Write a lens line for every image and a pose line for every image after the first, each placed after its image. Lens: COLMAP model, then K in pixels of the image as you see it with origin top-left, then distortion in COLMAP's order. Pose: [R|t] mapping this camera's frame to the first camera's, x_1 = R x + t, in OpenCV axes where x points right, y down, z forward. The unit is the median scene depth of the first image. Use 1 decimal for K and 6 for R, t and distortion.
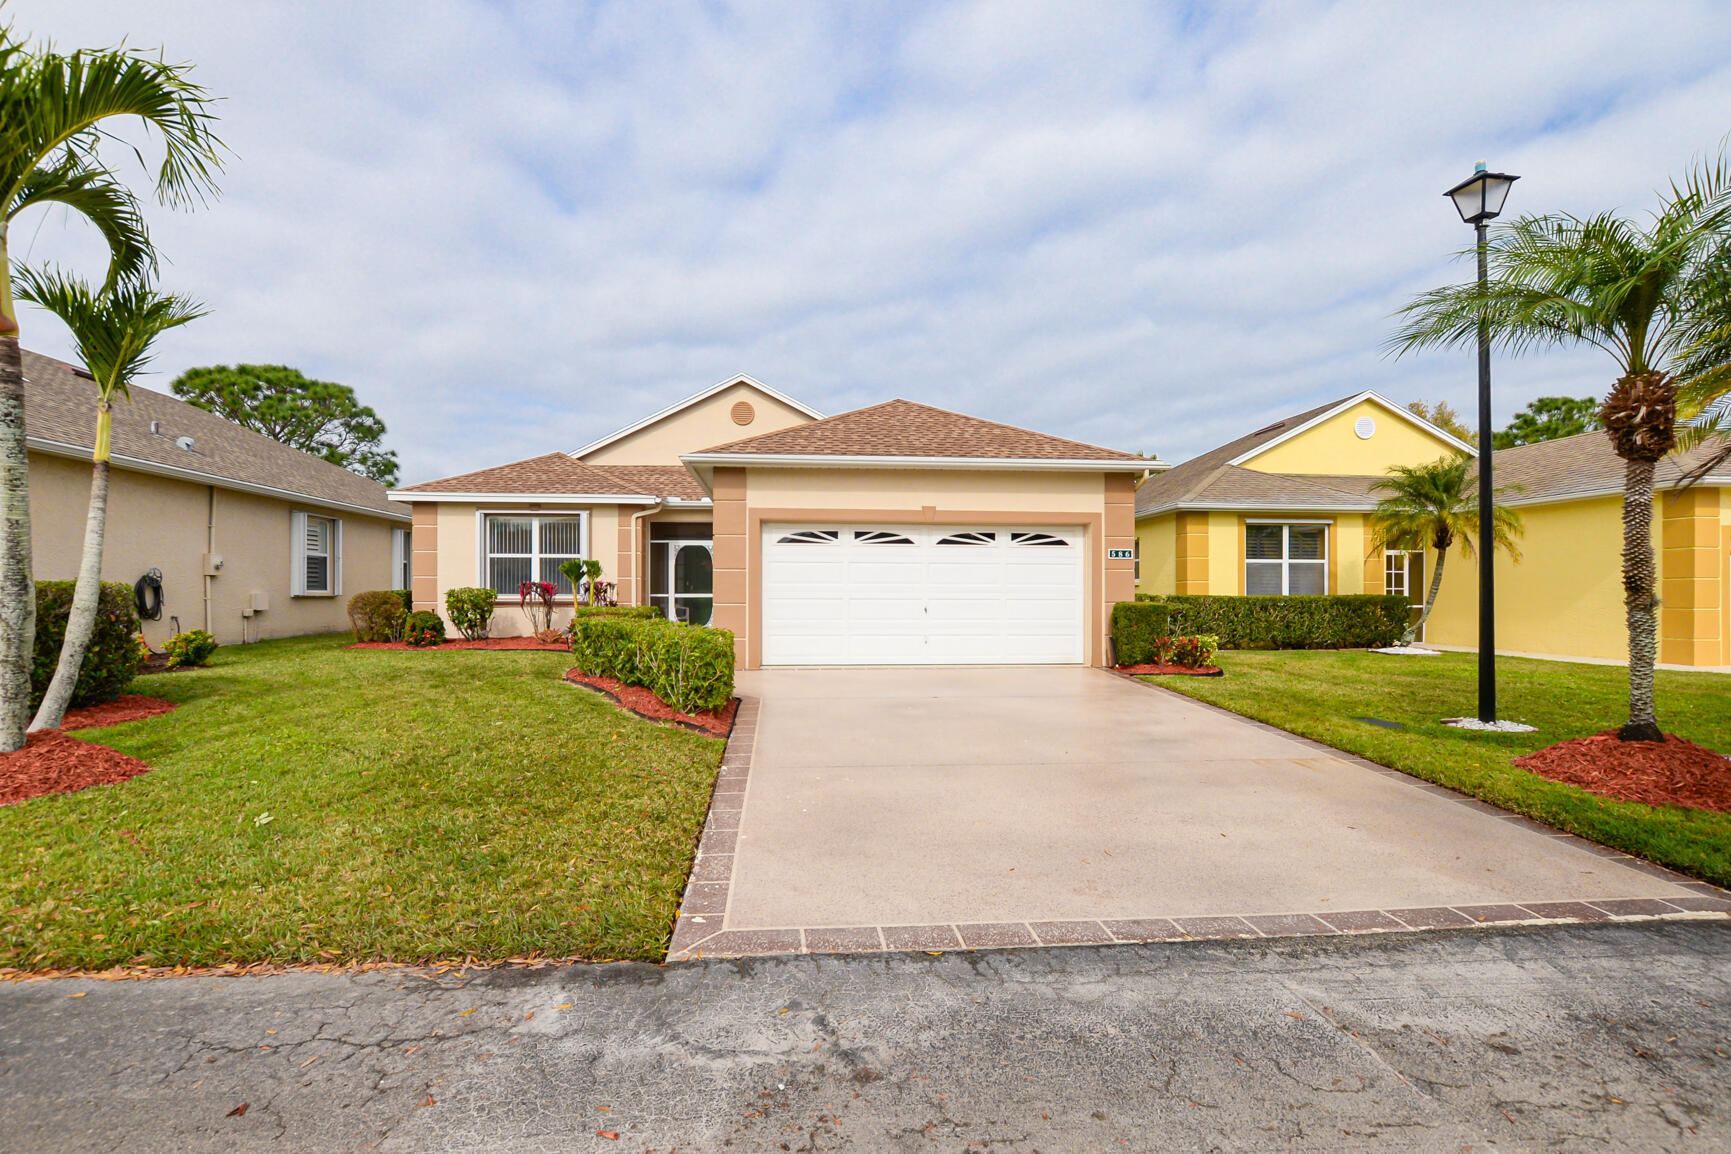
lens RADIAL K [[781.8, 0, 865.5], [0, 781.8, 577.0], [0, 0, 1]] dist [-0.018926, 0.000468]
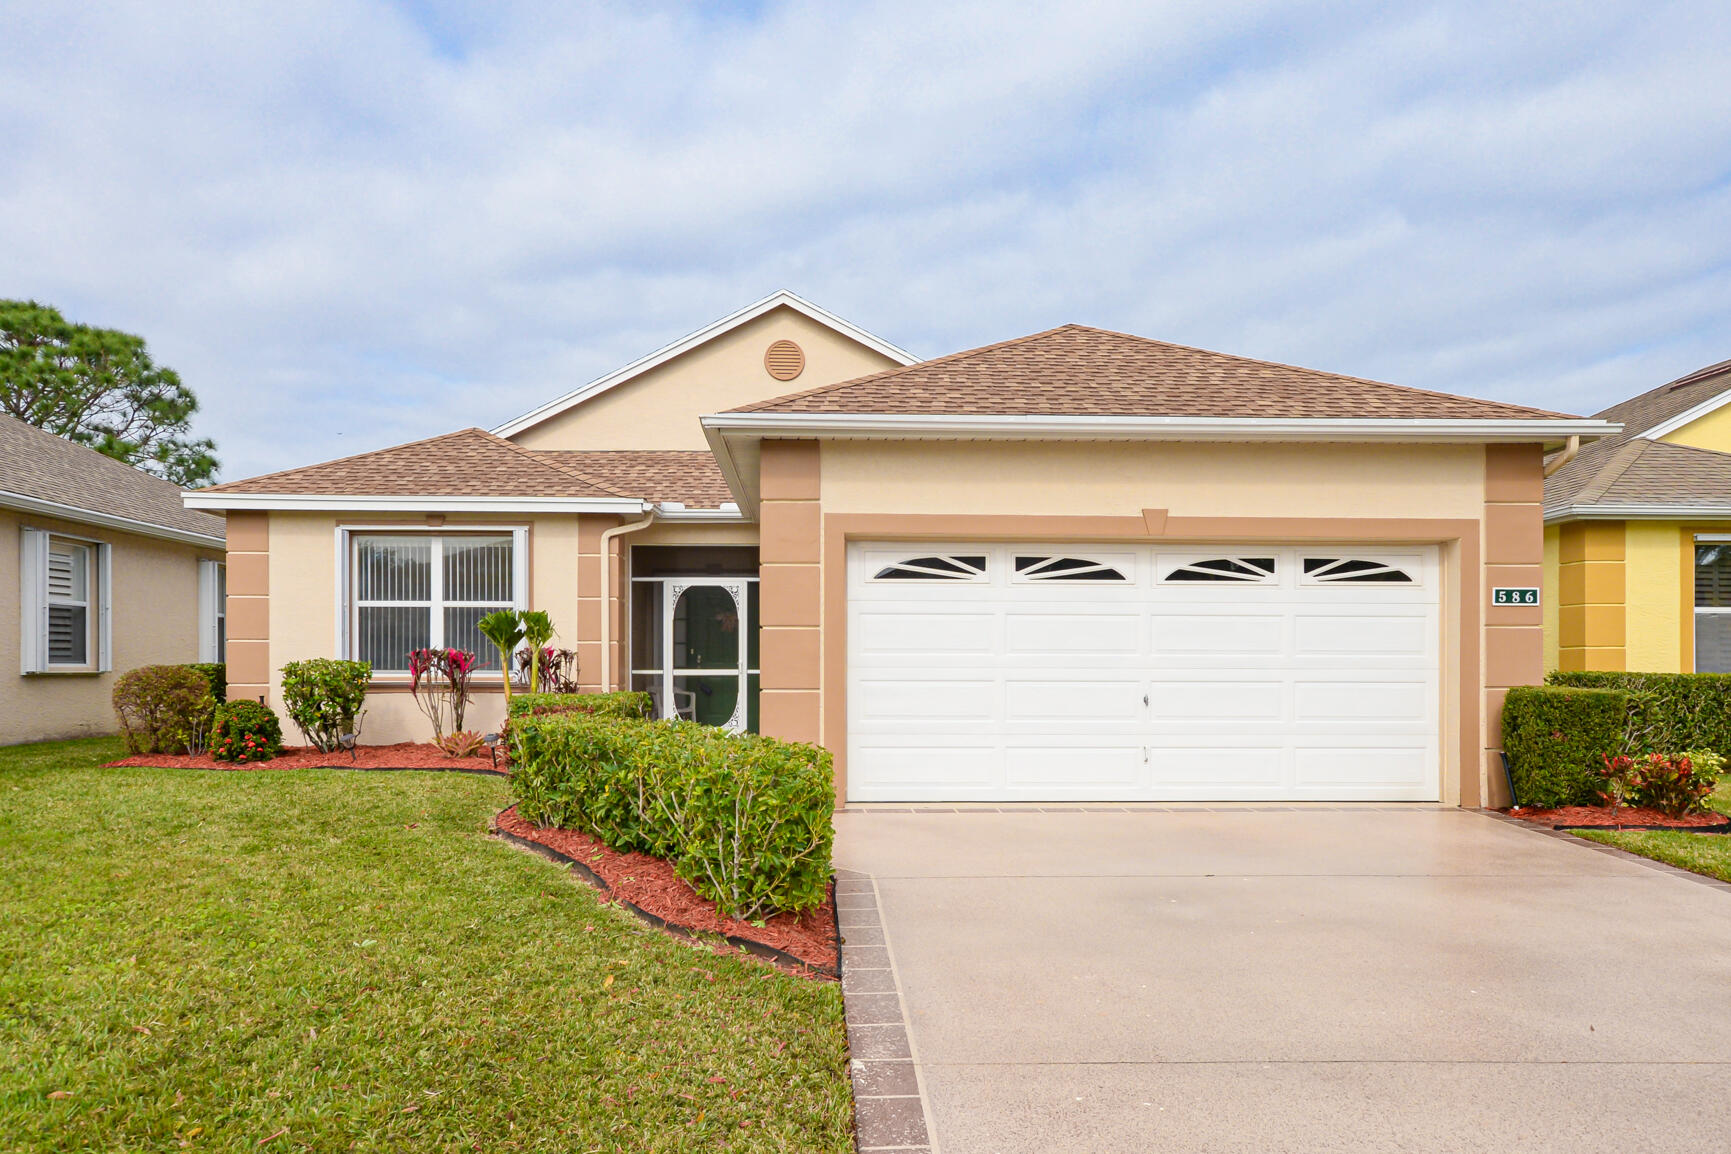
lens RADIAL K [[1213.6, 0, 876.7], [0, 1213.6, 636.6], [0, 0, 1]] dist [-0.002244, 0.024028]
pose [[0.998751, -0.001206, -0.049945, -0.057054], [0.001097, 0.999997, -0.002198, -0.000726], [0.049947, 0.002141, 0.998750, 0.126558]]
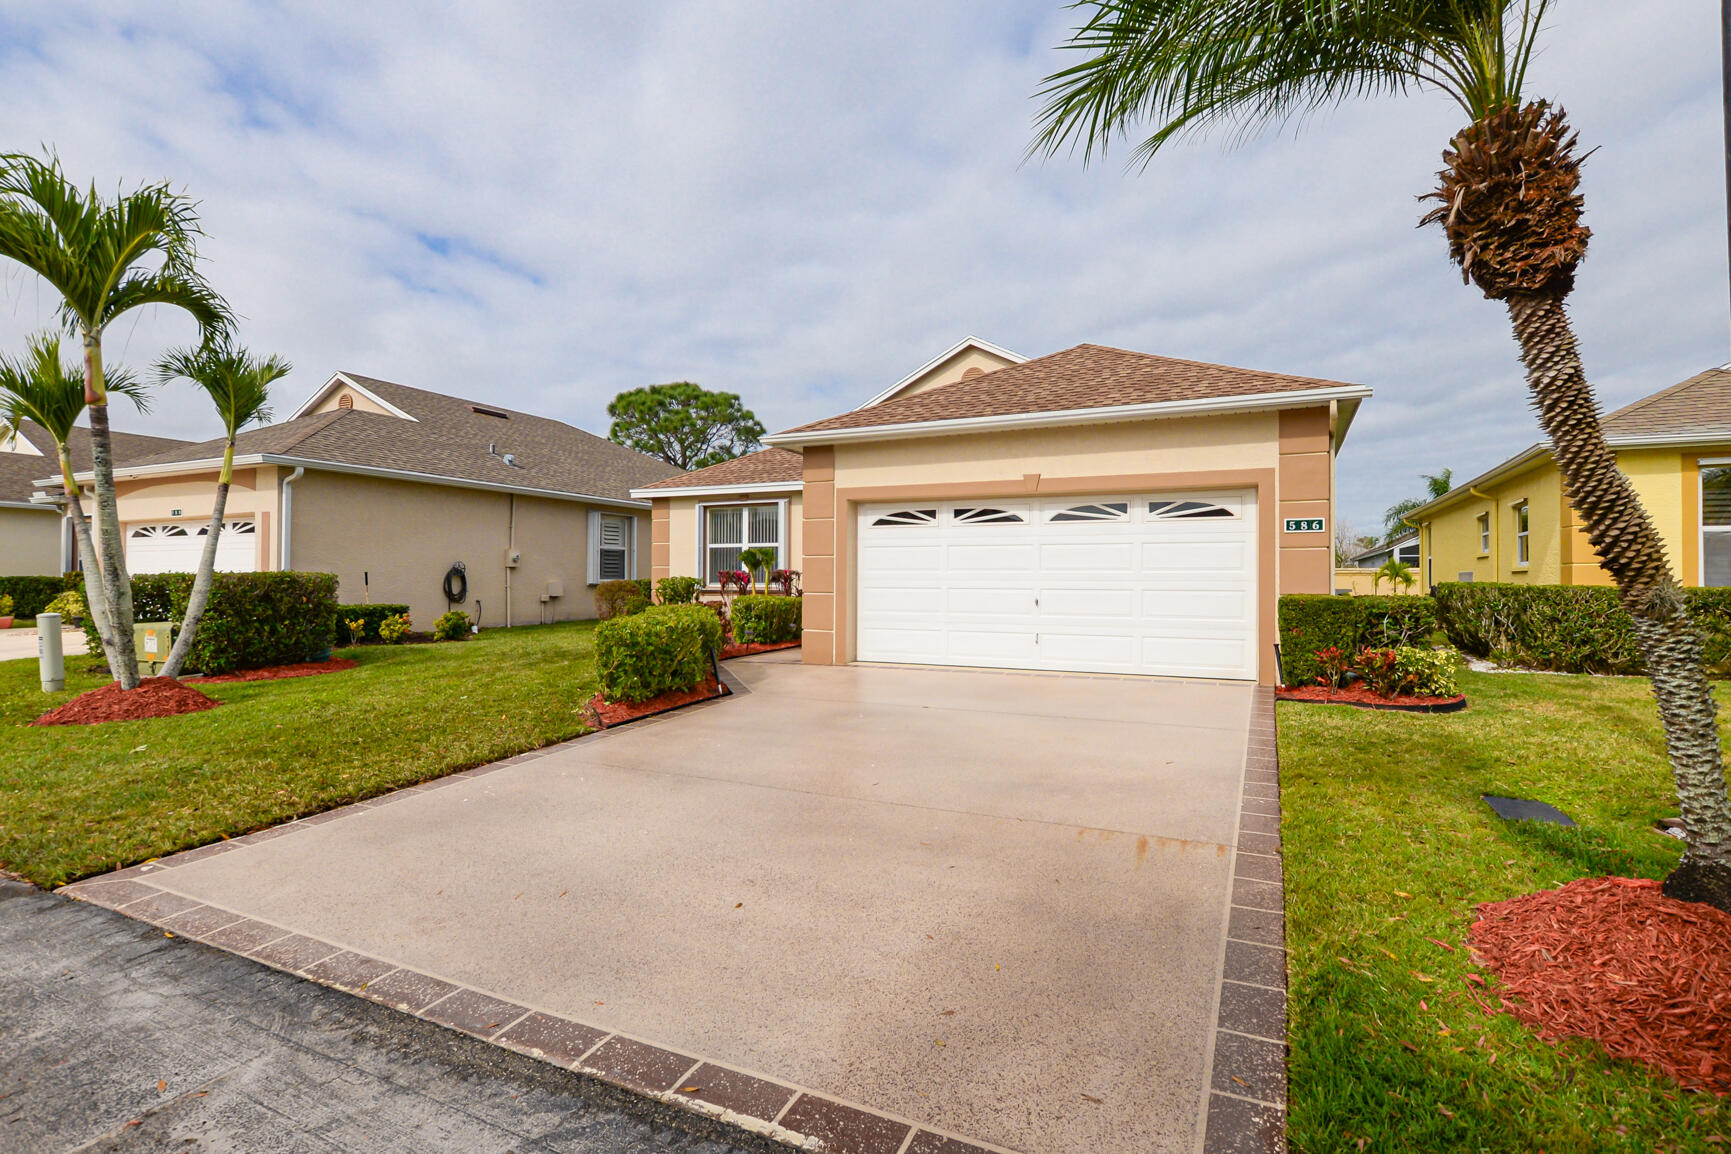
lens RADIAL K [[864.7, 0, 865.5], [0, 864.7, 577.0], [0, 0, 1]] dist [-0.011853, 0.000196]
pose [[0.855565, -0.002397, -0.517689, 0.328574], [0.009594, 0.999891, 0.011225, 0.003482], [0.517606, -0.014570, 0.855495, 0.119874]]
